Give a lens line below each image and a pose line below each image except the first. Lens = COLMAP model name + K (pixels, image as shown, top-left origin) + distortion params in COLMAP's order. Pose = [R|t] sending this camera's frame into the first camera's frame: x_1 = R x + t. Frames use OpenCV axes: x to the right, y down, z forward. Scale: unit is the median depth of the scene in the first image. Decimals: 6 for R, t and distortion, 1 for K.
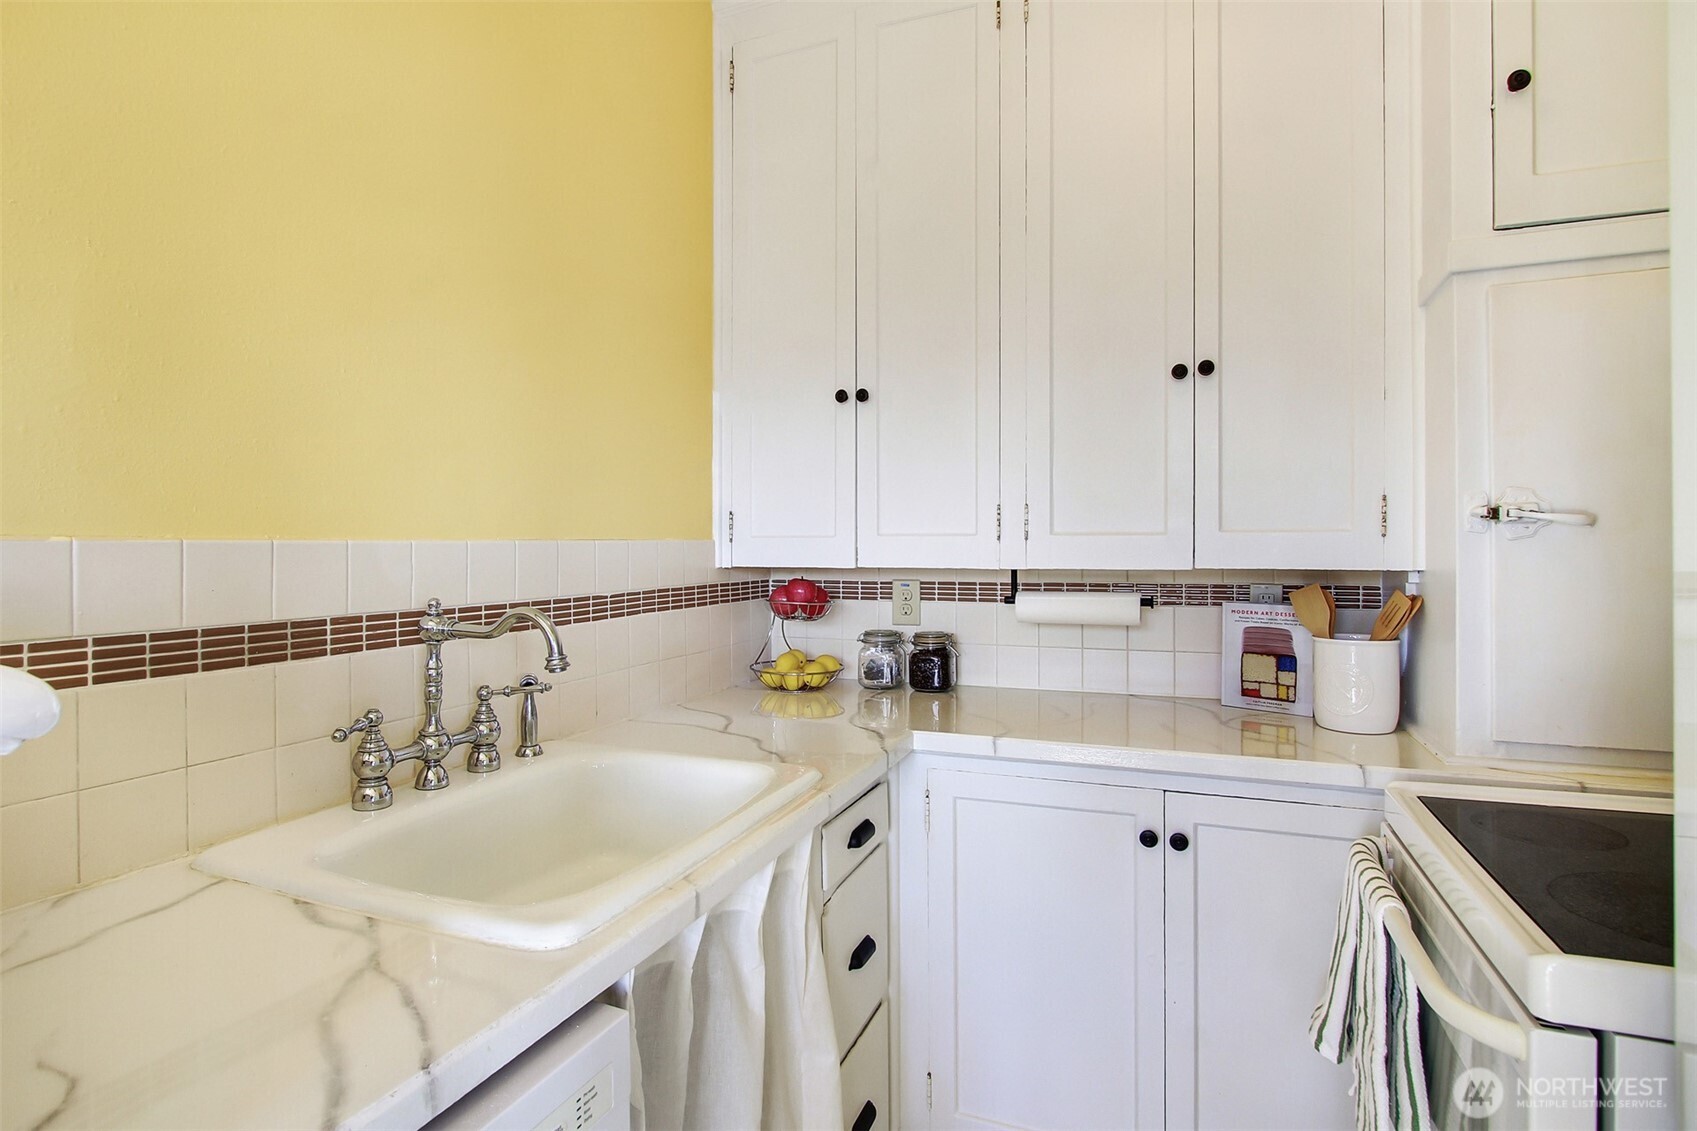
lens RADIAL K [[825.5, 0, 845.0], [0, 825.5, 552.2], [0, 0, 1]] dist [-0.020686, 0.003070]
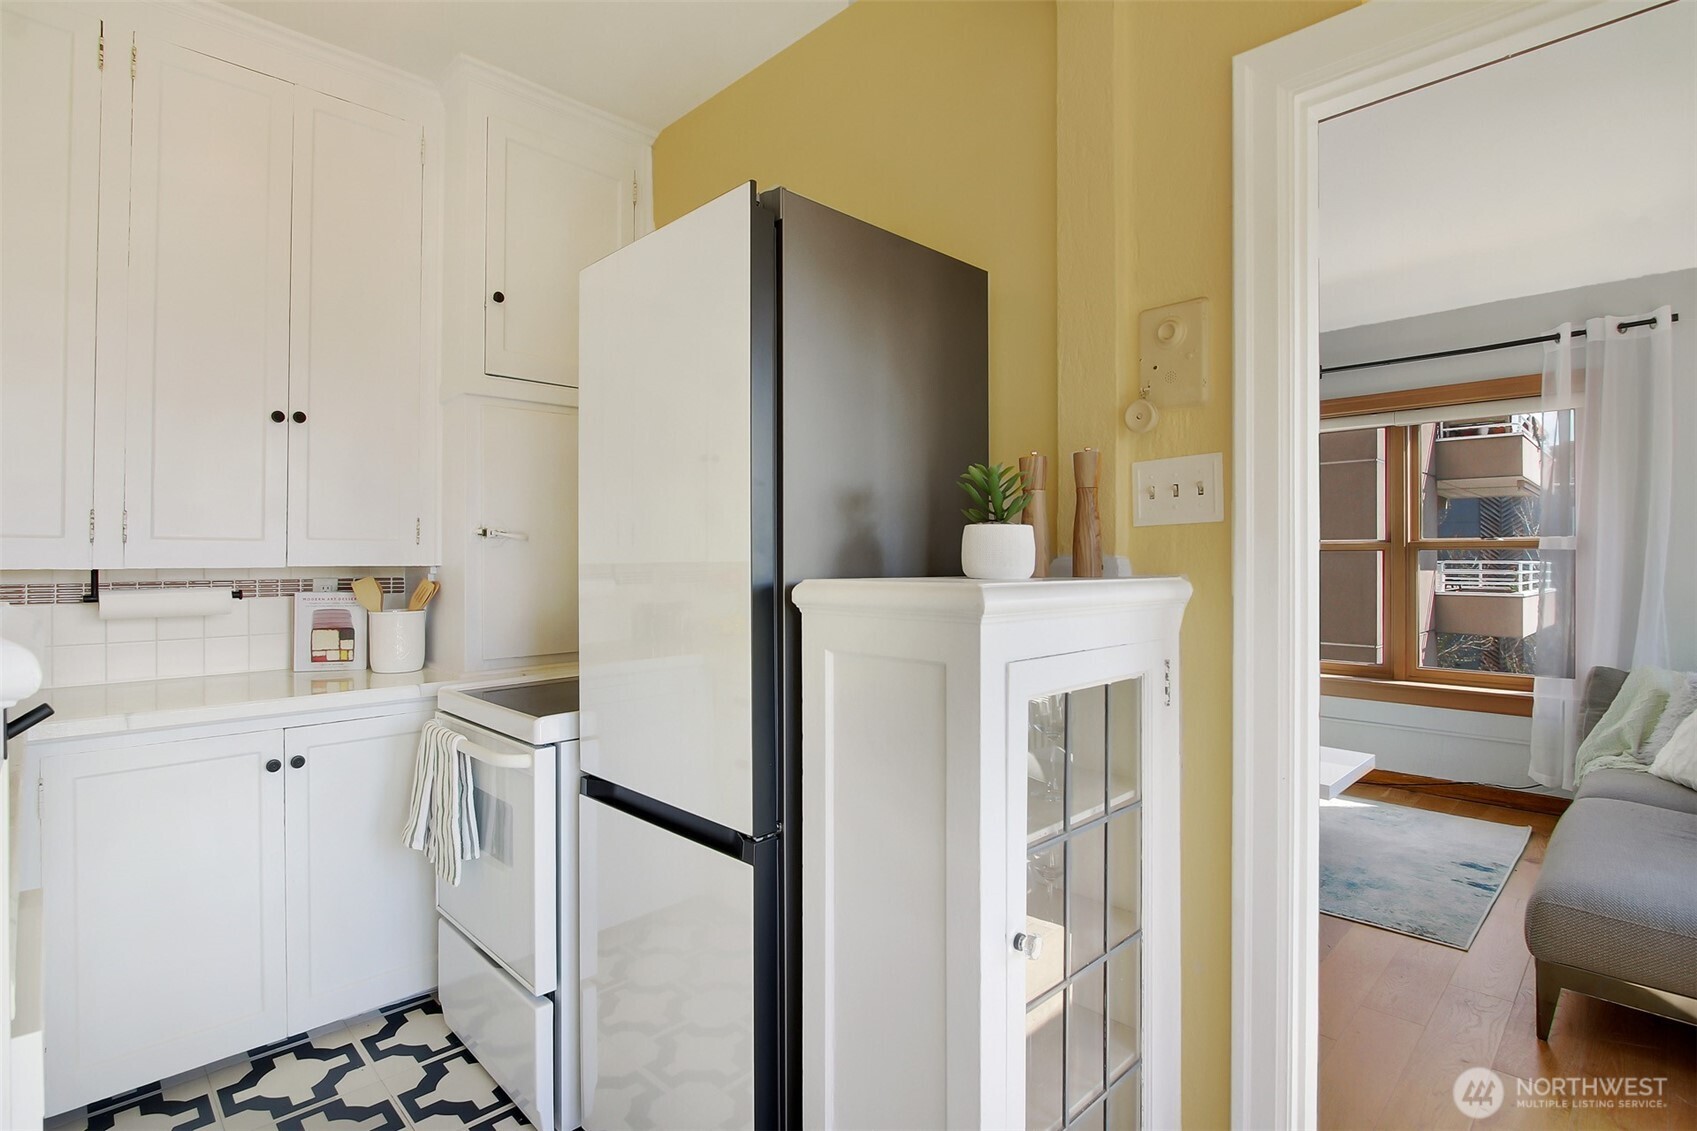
lens RADIAL K [[825.5, 0, 837.4], [0, 825.5, 564.0], [0, 0, 1]] dist [-0.020686, 0.003070]
pose [[0.391986, -0.006930, 0.919945, -0.416330], [-0.001377, 0.999966, 0.008119, 0.003973], [-0.919970, -0.004449, 0.391963, -0.313977]]
